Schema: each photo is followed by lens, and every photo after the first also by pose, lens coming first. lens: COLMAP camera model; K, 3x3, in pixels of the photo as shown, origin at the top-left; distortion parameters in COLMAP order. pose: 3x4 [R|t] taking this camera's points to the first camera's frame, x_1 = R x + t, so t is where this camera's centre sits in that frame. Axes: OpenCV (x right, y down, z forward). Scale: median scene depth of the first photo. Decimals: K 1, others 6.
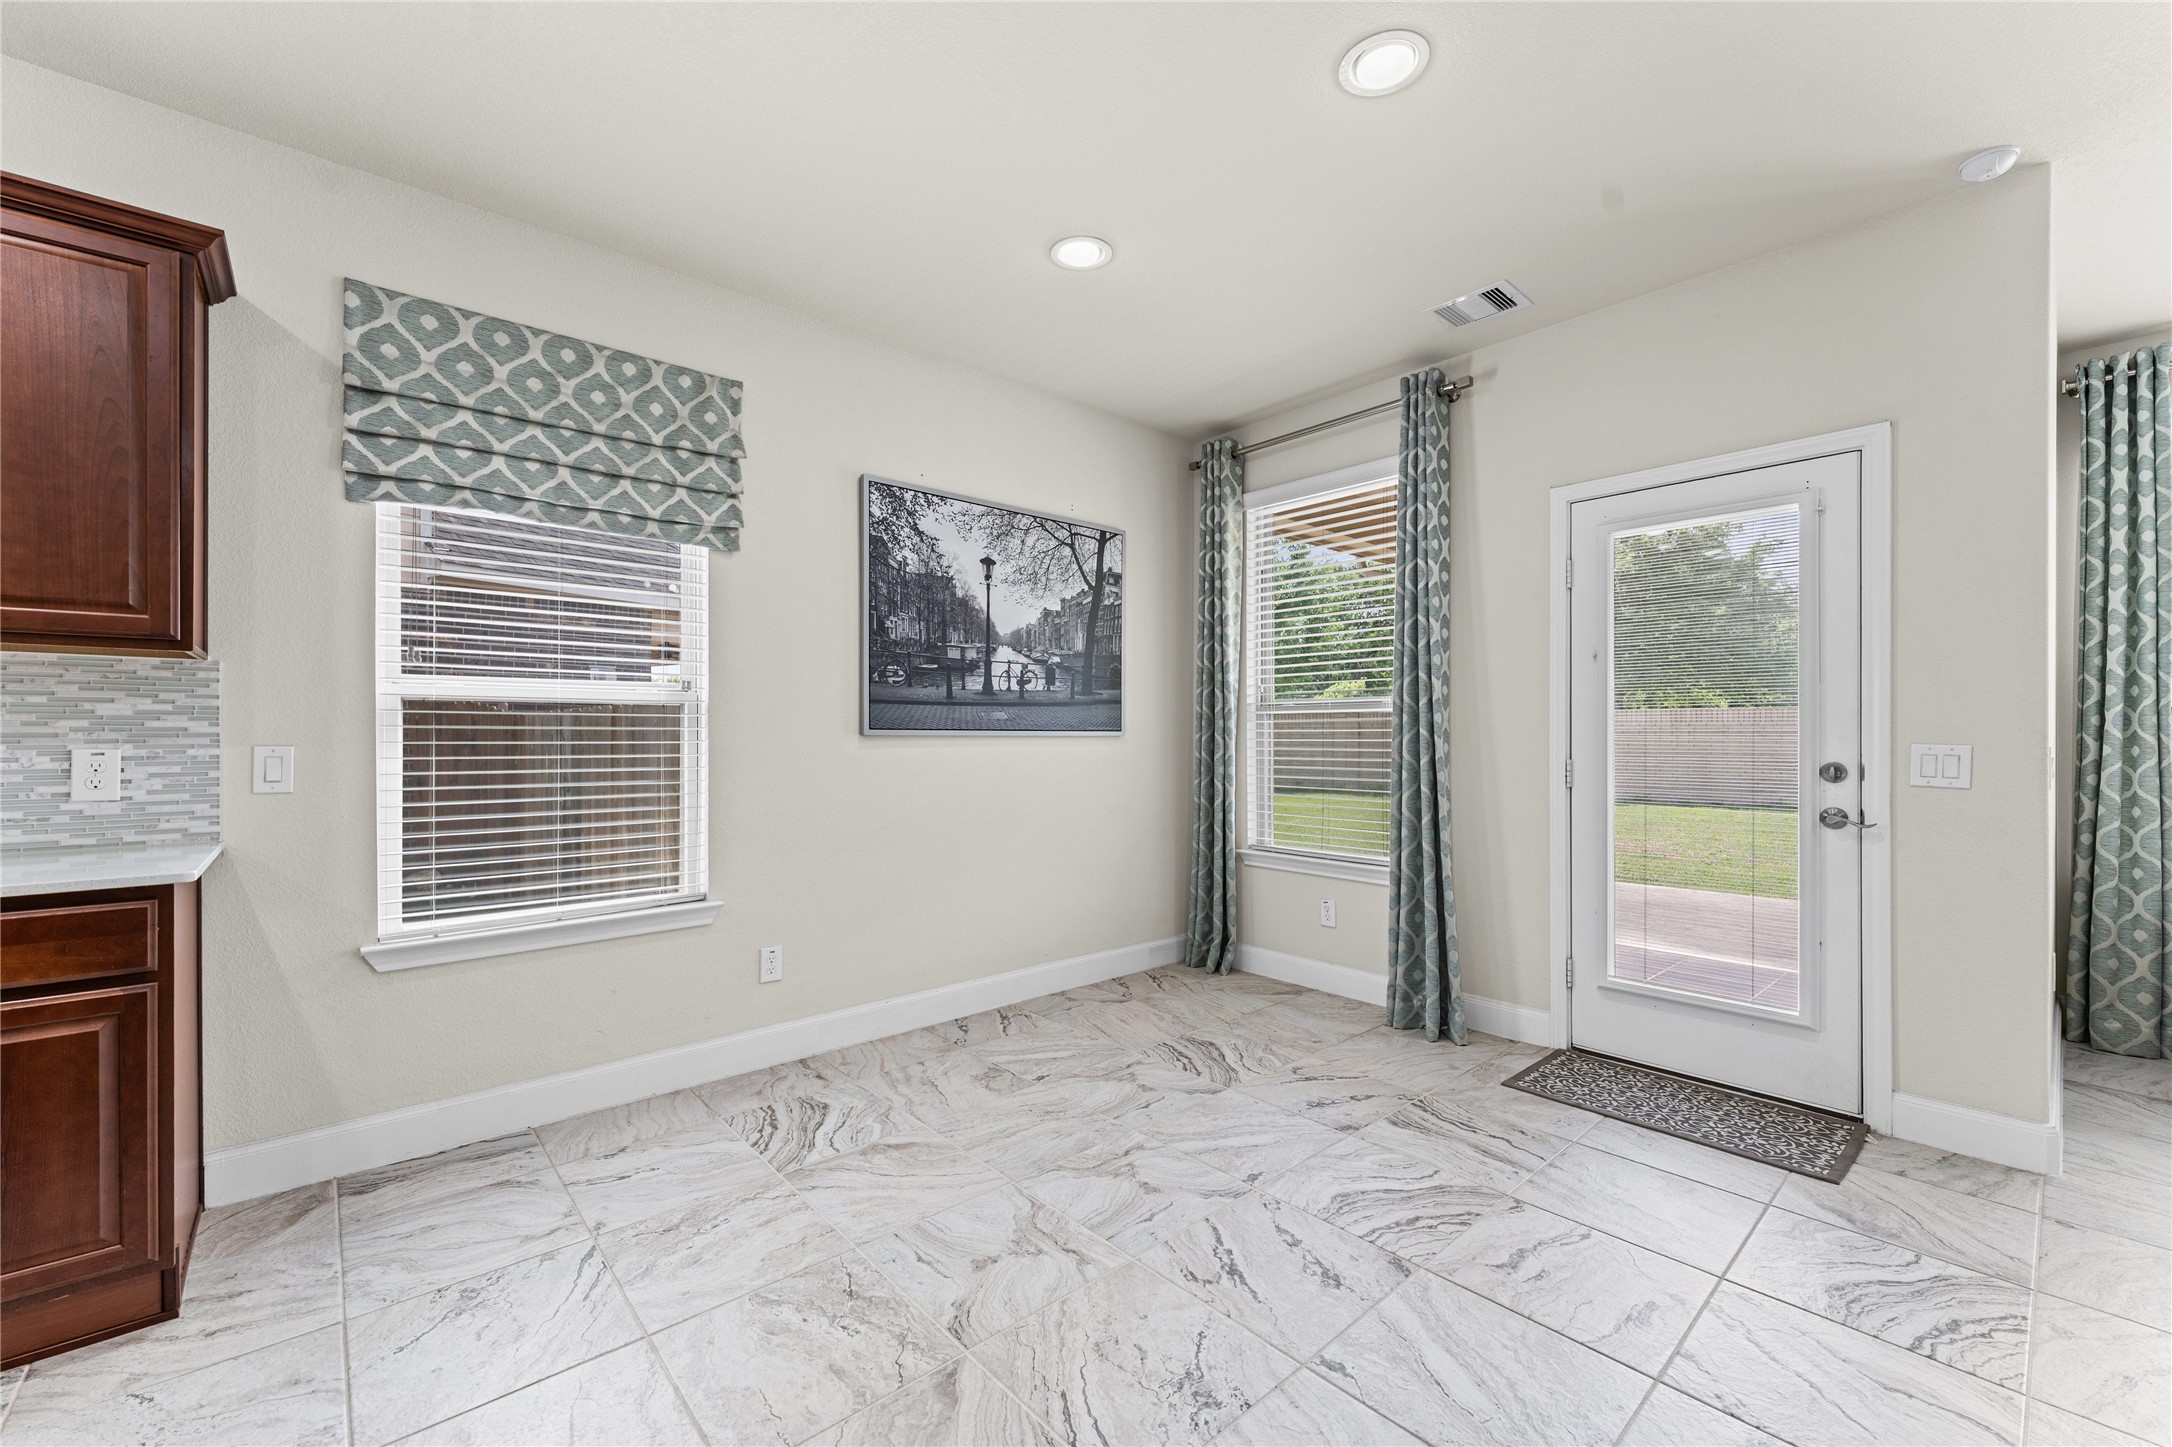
lens RADIAL K [[871.0, 0, 1084.5], [0, 871.0, 735.9], [0, 0, 1]] dist [-0.000773, -0.000102]
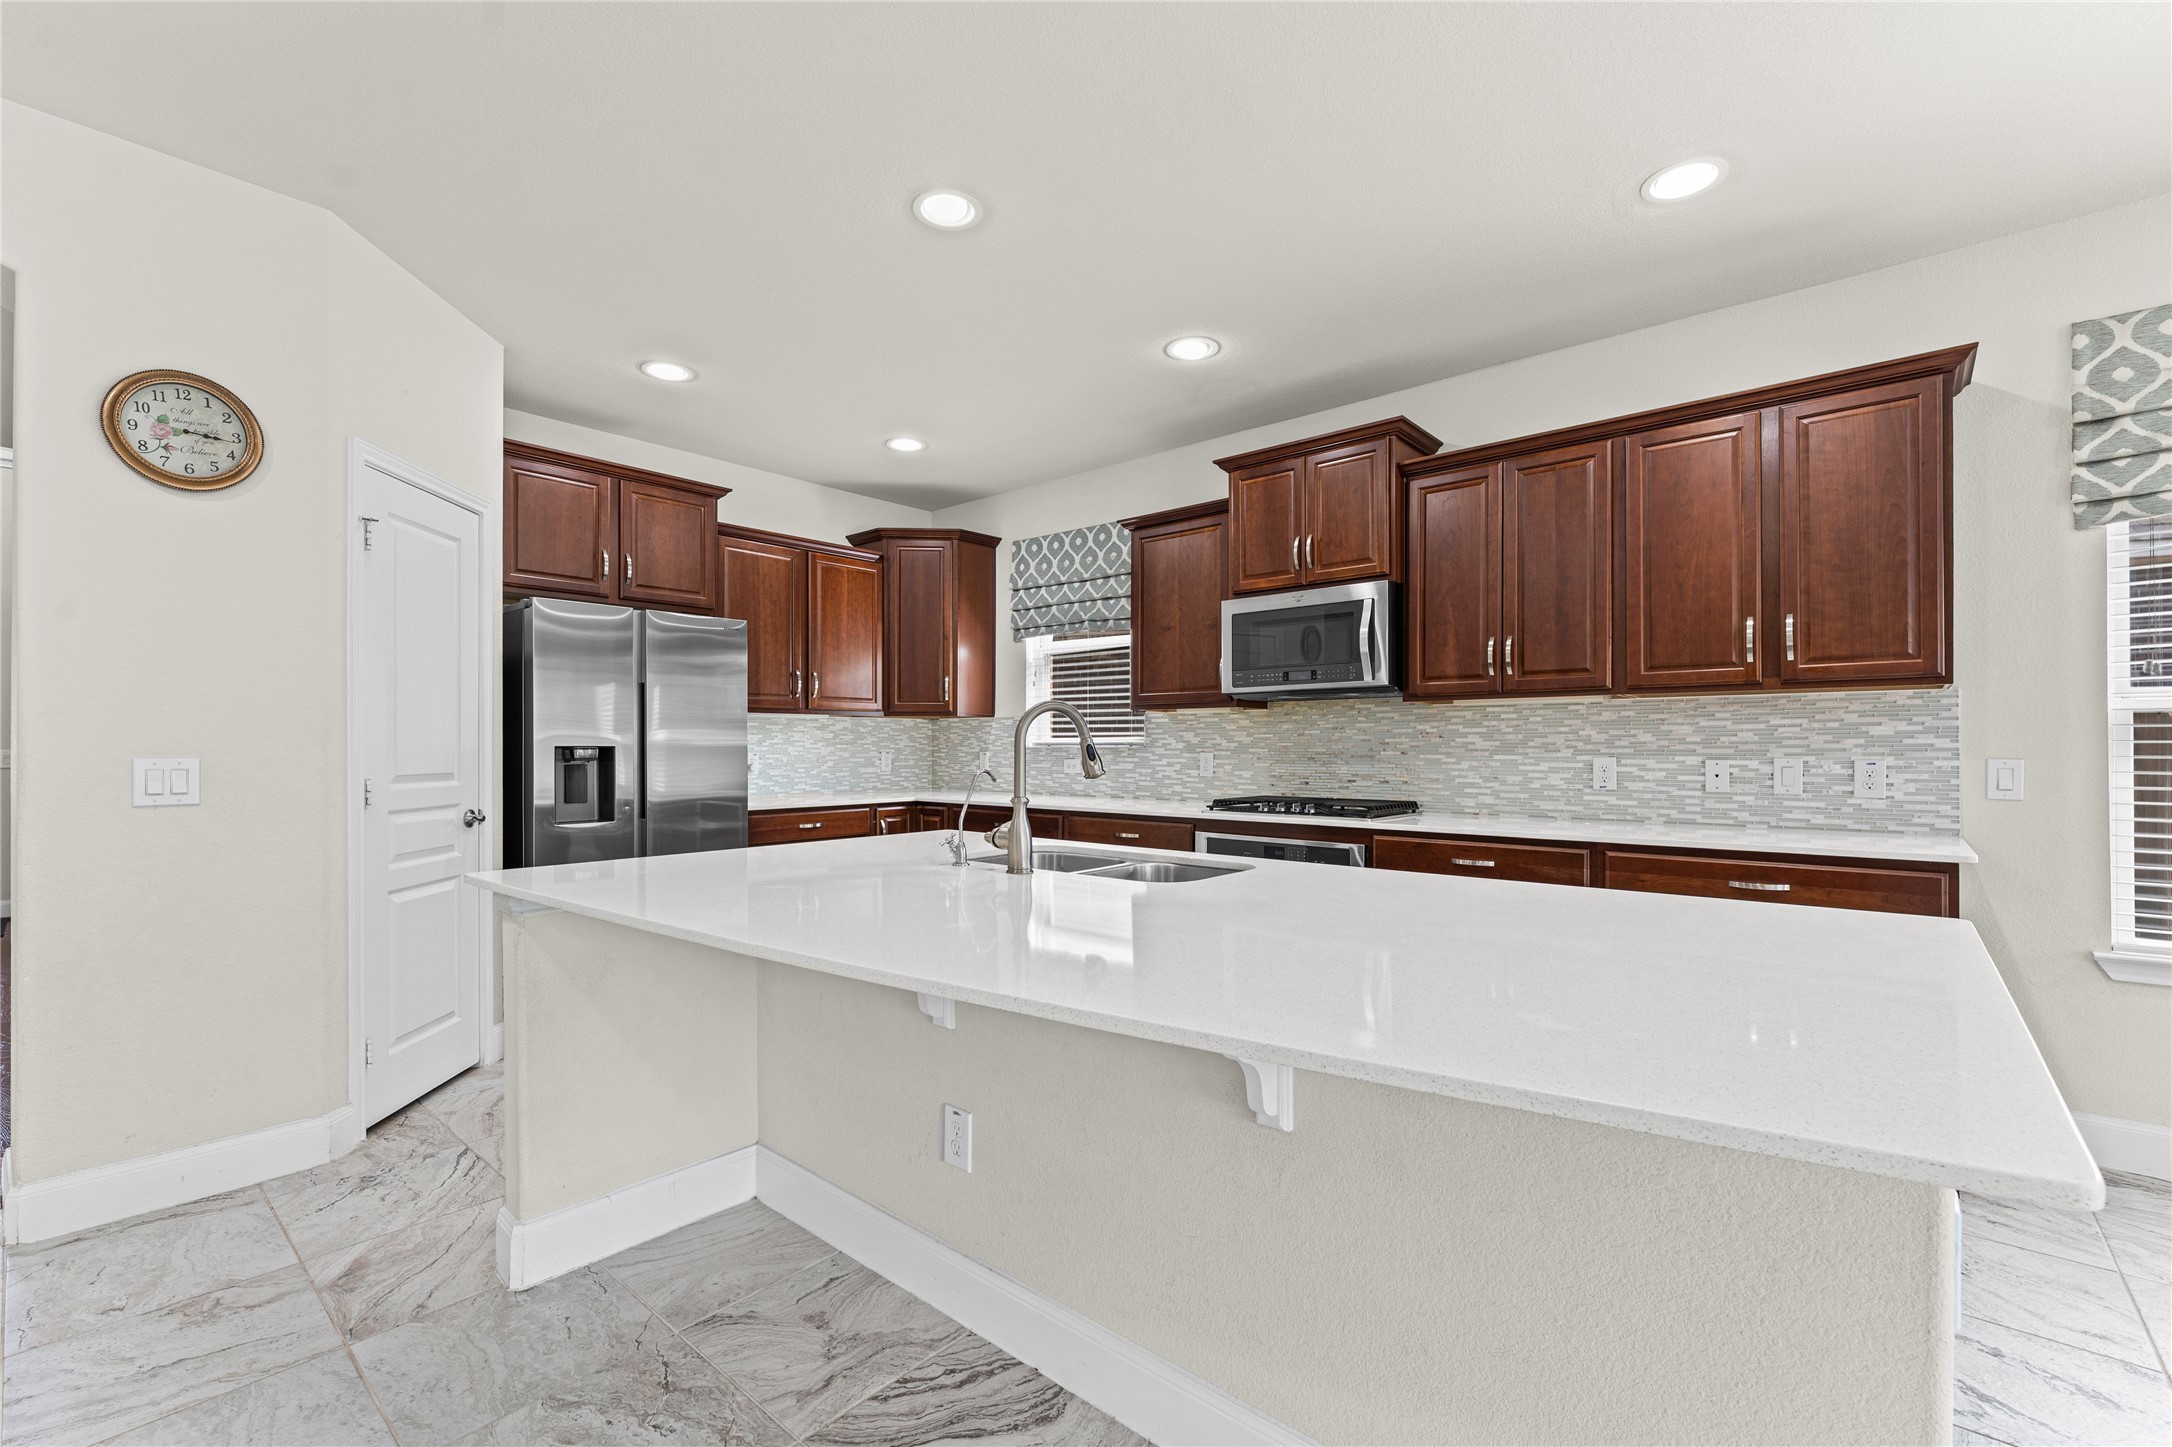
lens RADIAL K [[924.7, 0, 1083.5], [0, 924.7, 745.4], [0, 0, 1]] dist [0.002101, -0.000332]
pose [[0.132376, -0.004622, -0.991189, 0.128091], [0.002629, 0.999987, -0.004312, -0.004341], [0.991196, -0.002035, 0.132386, -0.386489]]
